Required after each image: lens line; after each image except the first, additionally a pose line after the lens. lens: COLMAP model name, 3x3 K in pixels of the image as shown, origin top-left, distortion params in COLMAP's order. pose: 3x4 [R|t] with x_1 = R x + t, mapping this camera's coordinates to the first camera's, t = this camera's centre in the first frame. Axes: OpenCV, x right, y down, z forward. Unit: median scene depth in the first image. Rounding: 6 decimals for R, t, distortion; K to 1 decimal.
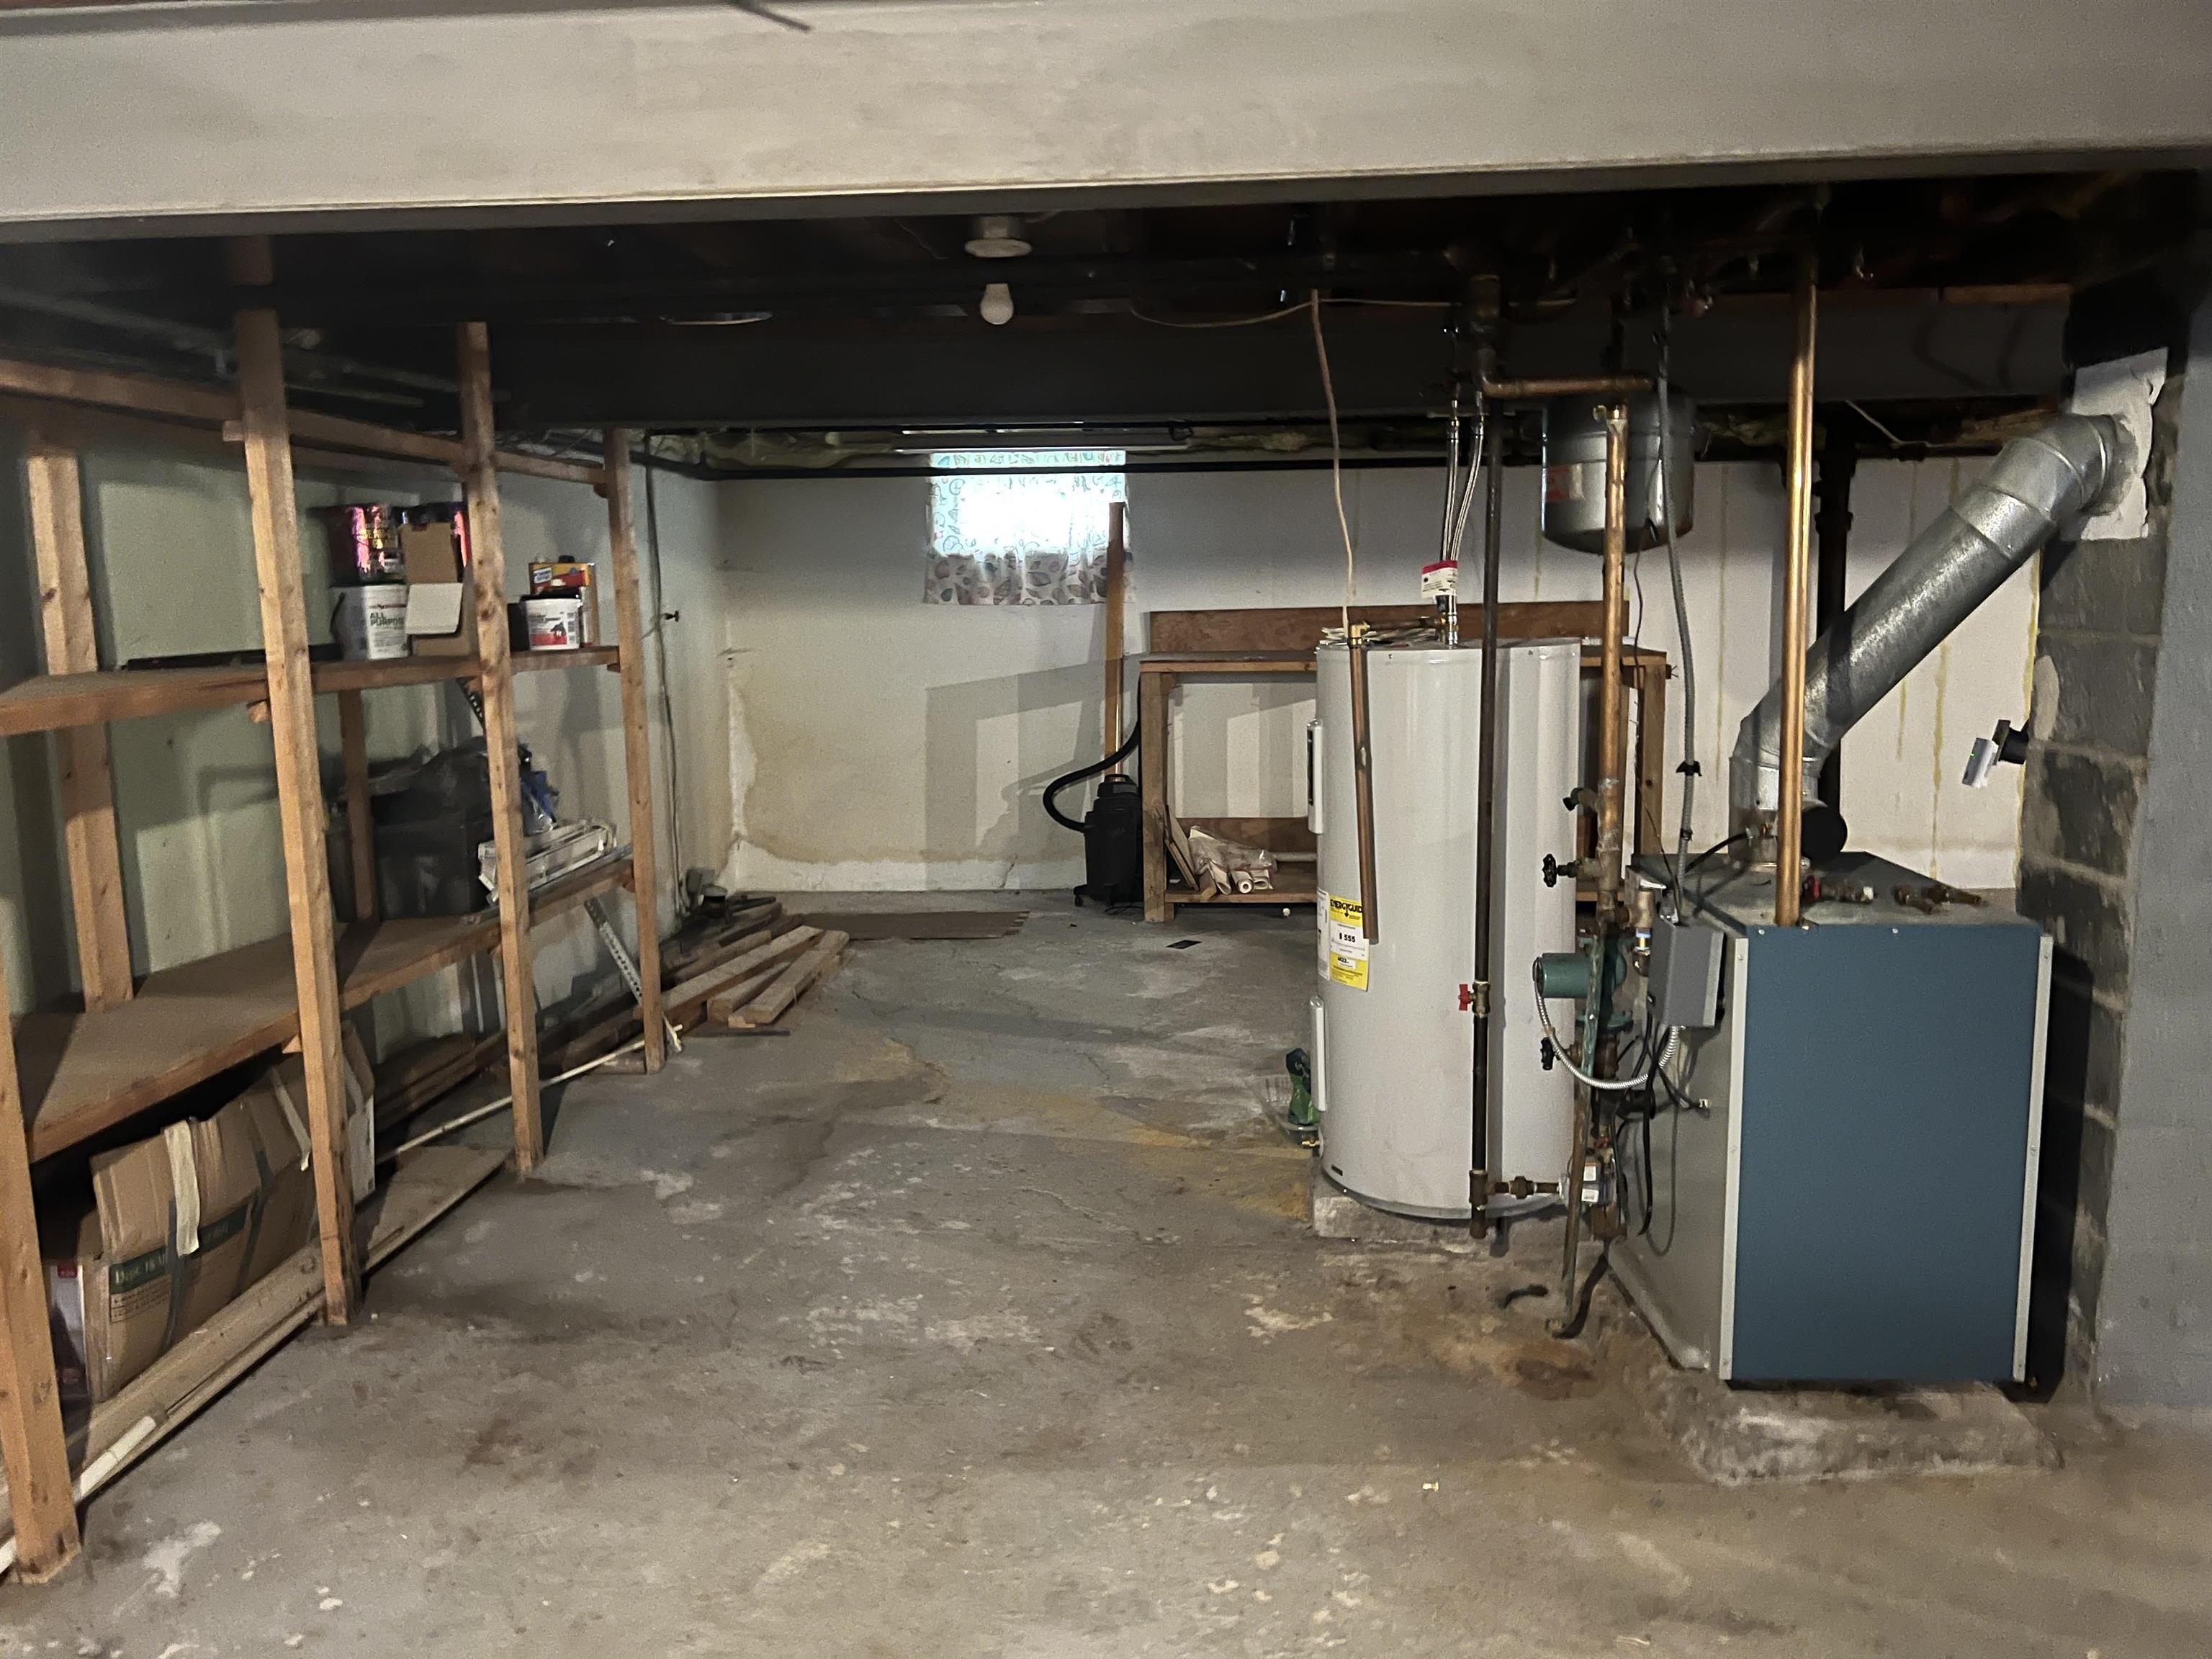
lens RADIAL K [[1667.1, 0, 1106.0], [0, 1667.1, 829.5], [0, 0, 1]] dist [0.187833, -0.186082]
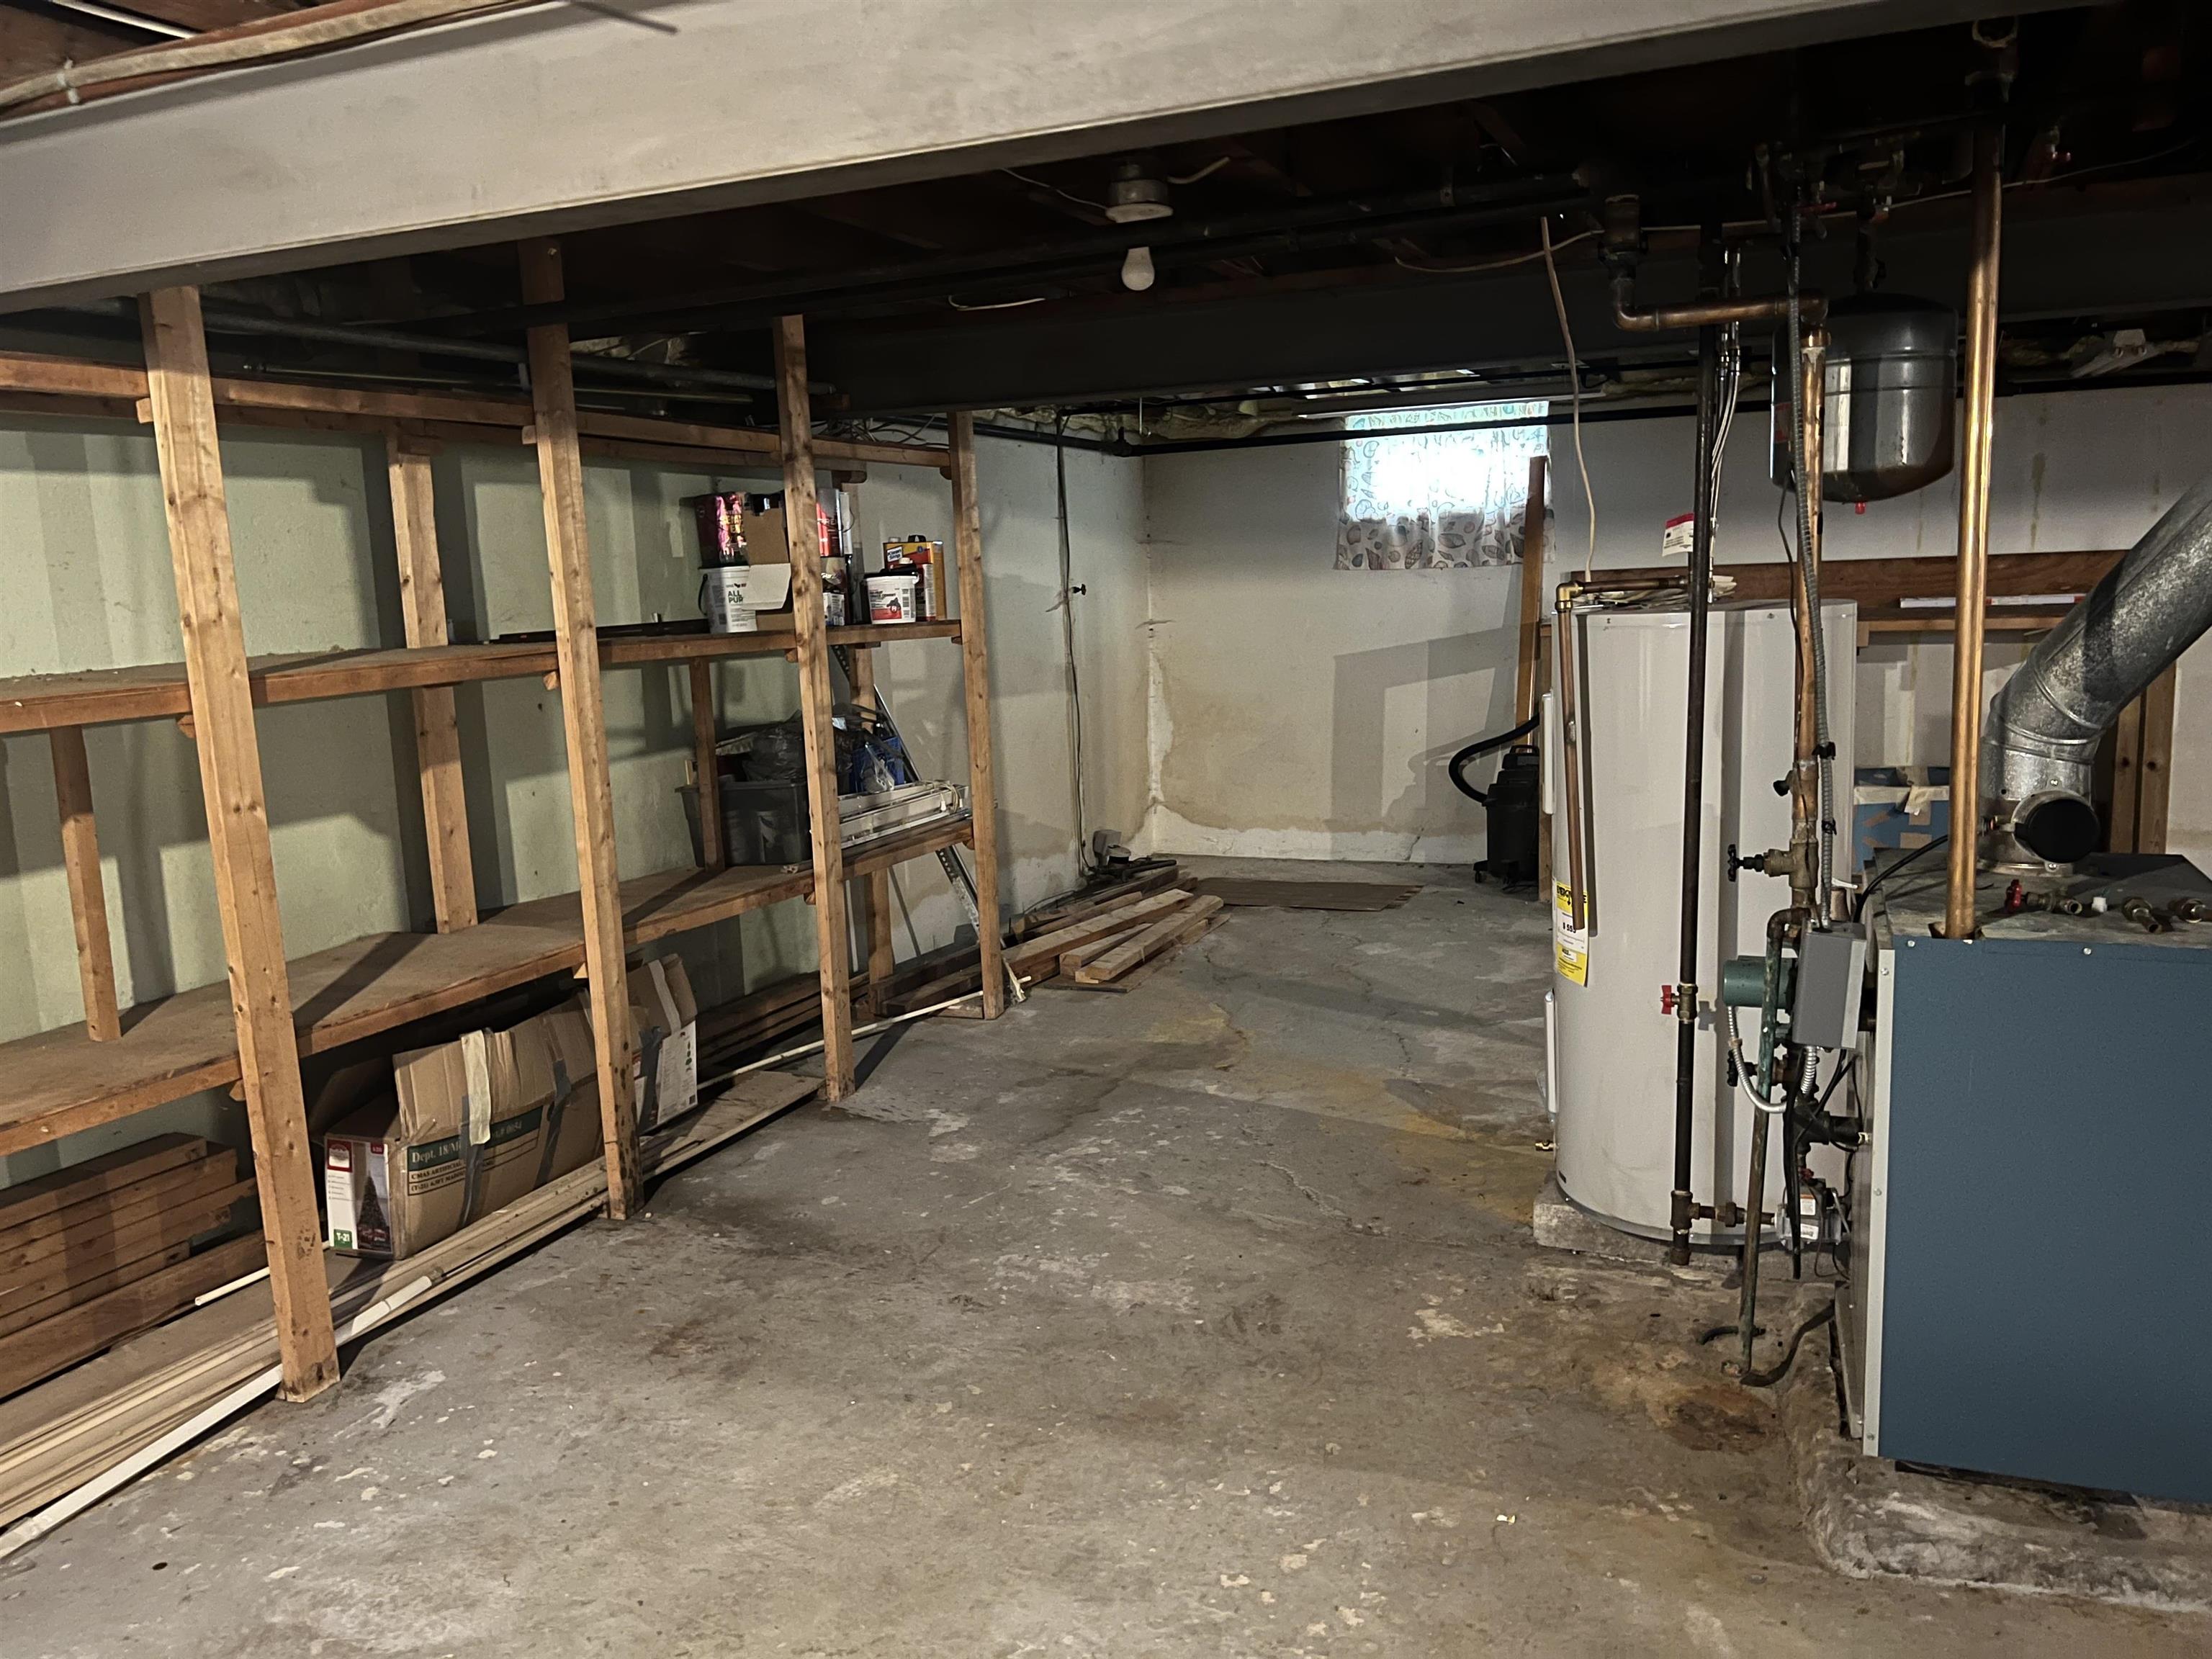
lens RADIAL K [[1692.9, 0, 1266.5], [0, 1692.9, 836.1], [0, 0, 1]] dist [0.240887, -0.309294]
pose [[0.940269, 0.033454, -0.338784, 0.311450], [-0.025295, 0.999275, 0.028471, -0.008720], [0.339491, -0.018200, 0.940433, 0.058759]]
